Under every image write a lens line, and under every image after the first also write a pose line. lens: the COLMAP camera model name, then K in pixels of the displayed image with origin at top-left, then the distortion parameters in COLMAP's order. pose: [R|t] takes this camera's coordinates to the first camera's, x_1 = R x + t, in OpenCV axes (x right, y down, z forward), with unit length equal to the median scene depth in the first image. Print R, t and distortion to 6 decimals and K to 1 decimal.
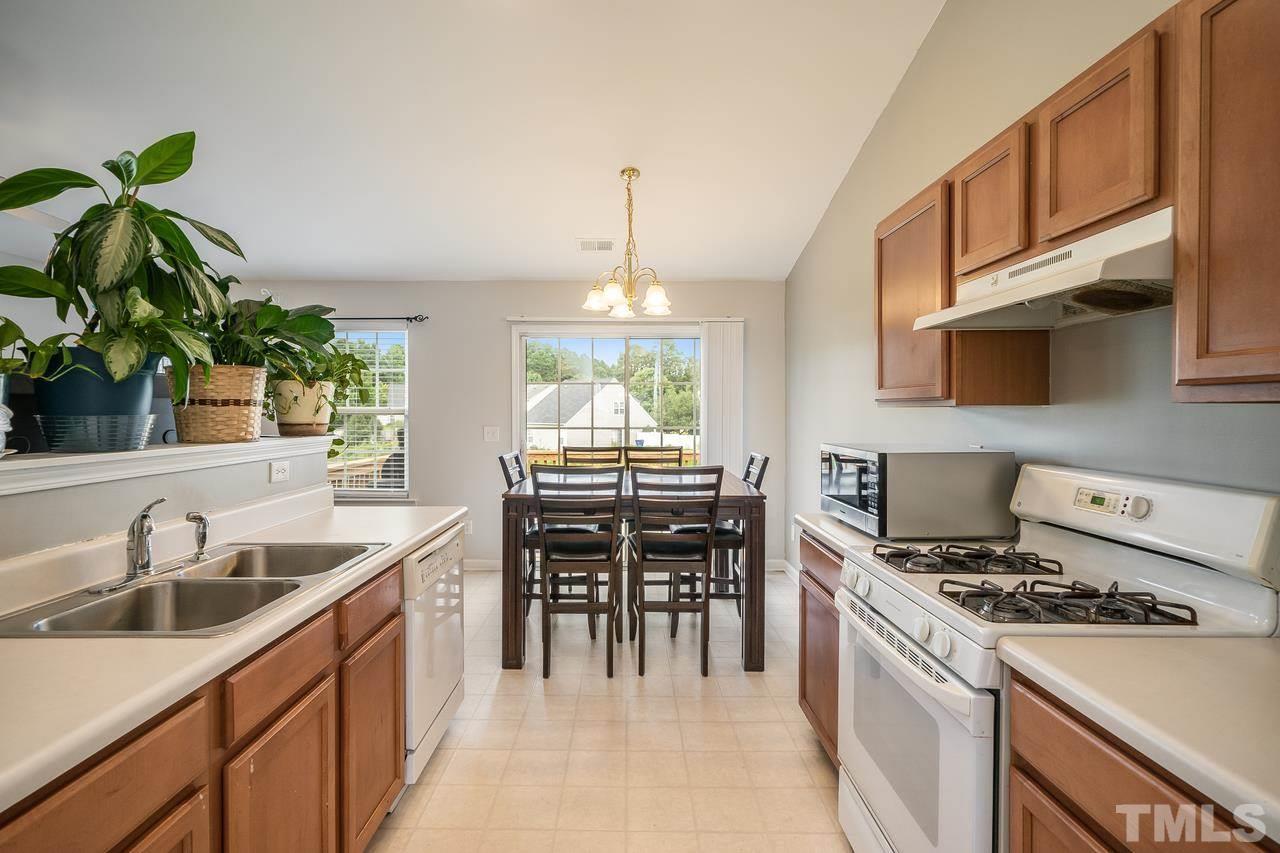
lens RADIAL K [[603.2, 0, 639.6], [0, 603.2, 421.7], [0, 0, 1]] dist [-0.000122, -0.000956]
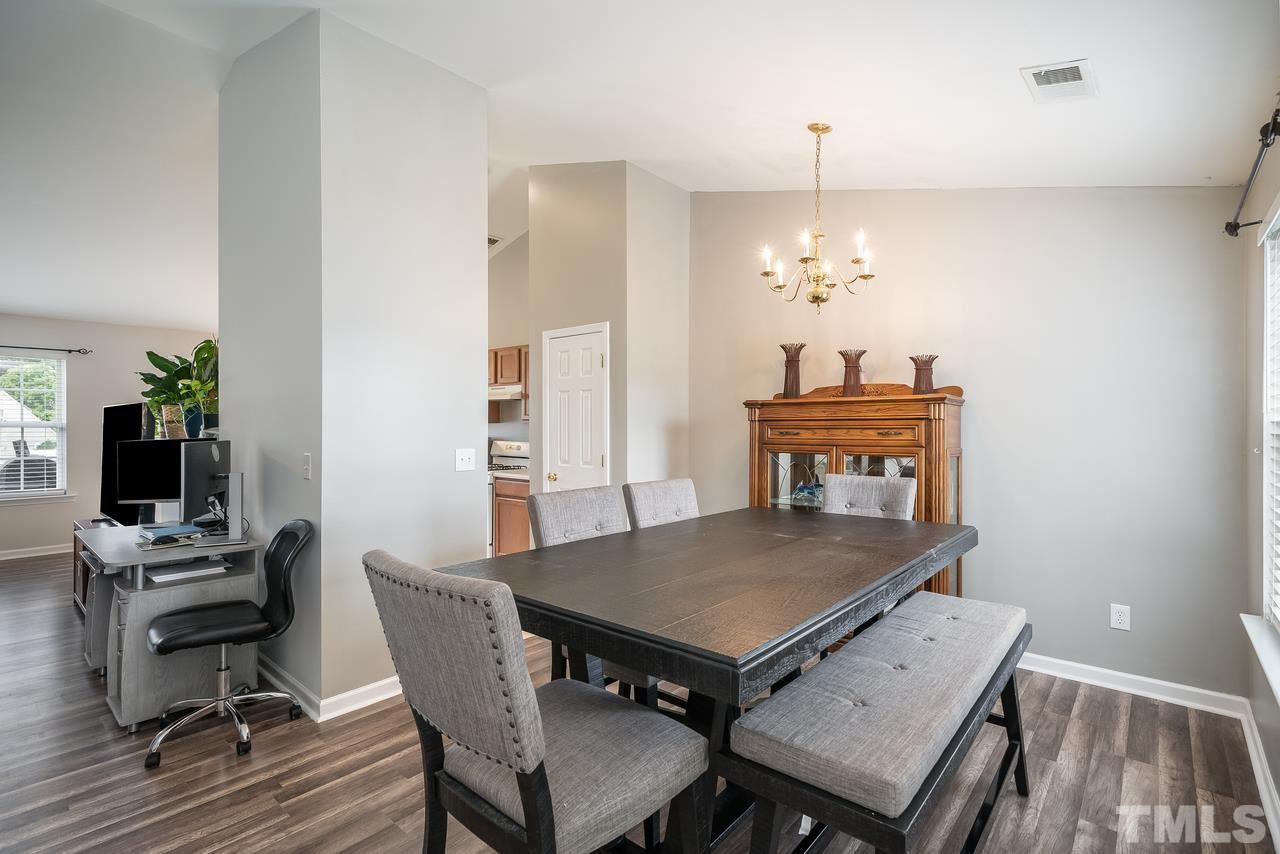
lens RADIAL K [[603.2, 0, 628.4], [0, 603.2, 434.1], [0, 0, 1]] dist [-0.000122, -0.000956]
pose [[0.677317, 0.005818, 0.735669, -0.567114], [0.009916, 0.999806, -0.017035, 0.040949], [-0.735625, 0.018833, 0.677127, -0.783580]]
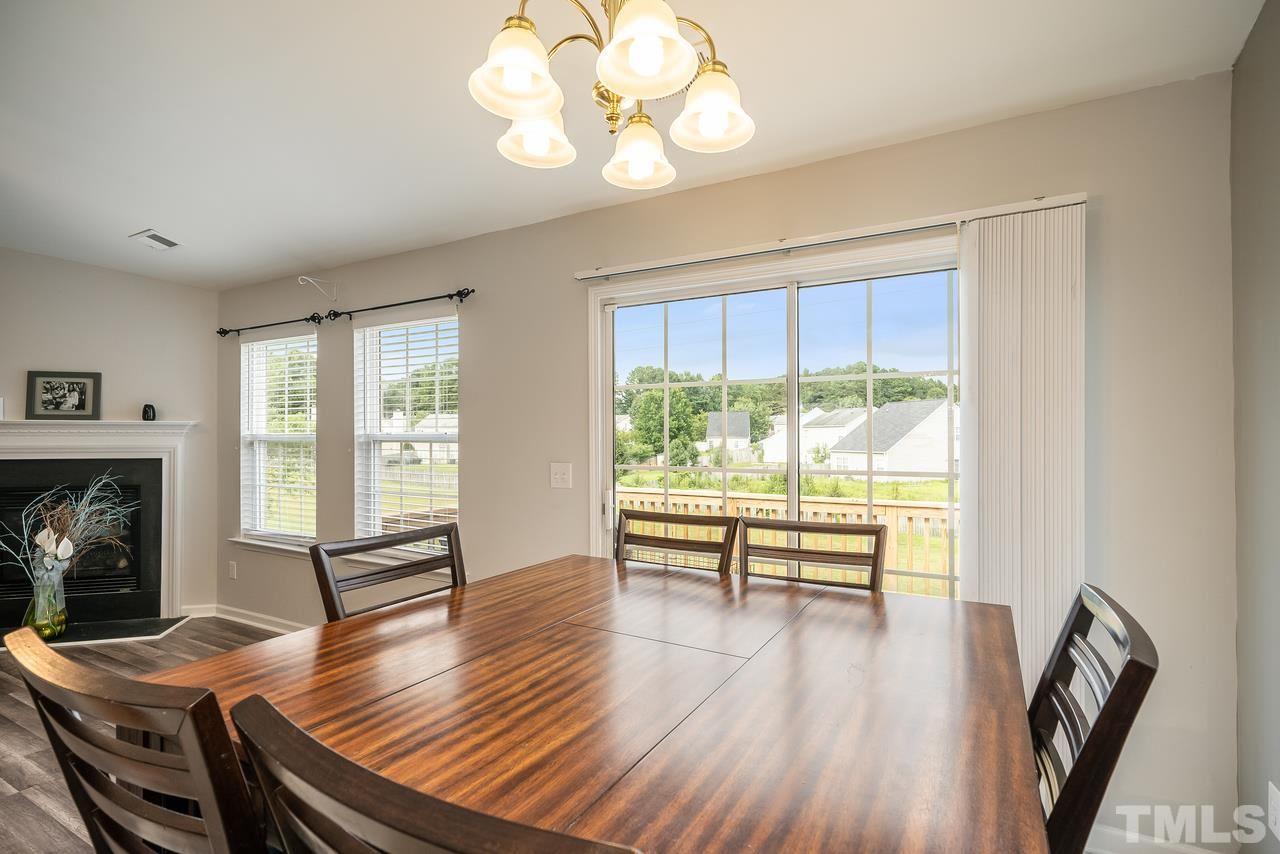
lens RADIAL K [[603.2, 0, 635.1], [0, 603.2, 430.9], [0, 0, 1]] dist [-0.000122, -0.000956]
pose [[0.862253, 0.000447, -0.506478, 0.133138], [-0.019114, 0.999316, -0.031658, -0.006523], [0.506117, 0.036978, 0.861672, 0.587672]]
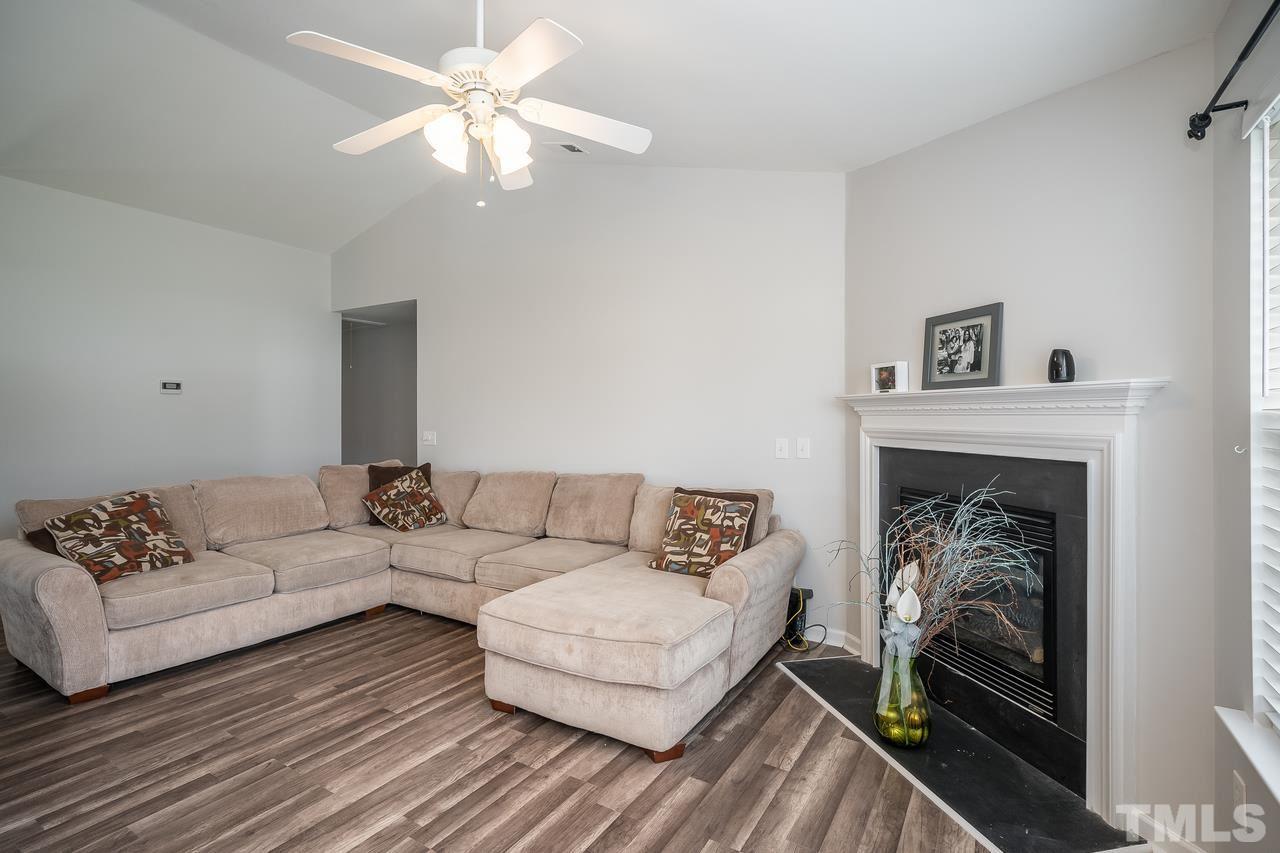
lens RADIAL K [[603.2, 0, 632.8], [0, 603.2, 419.2], [0, 0, 1]] dist [-0.000122, -0.000956]
pose [[-0.545024, 0.006196, -0.838397, -0.454194], [-0.025105, 0.999404, 0.023706, -0.013179], [0.838044, 0.033968, -0.544544, 1.000745]]
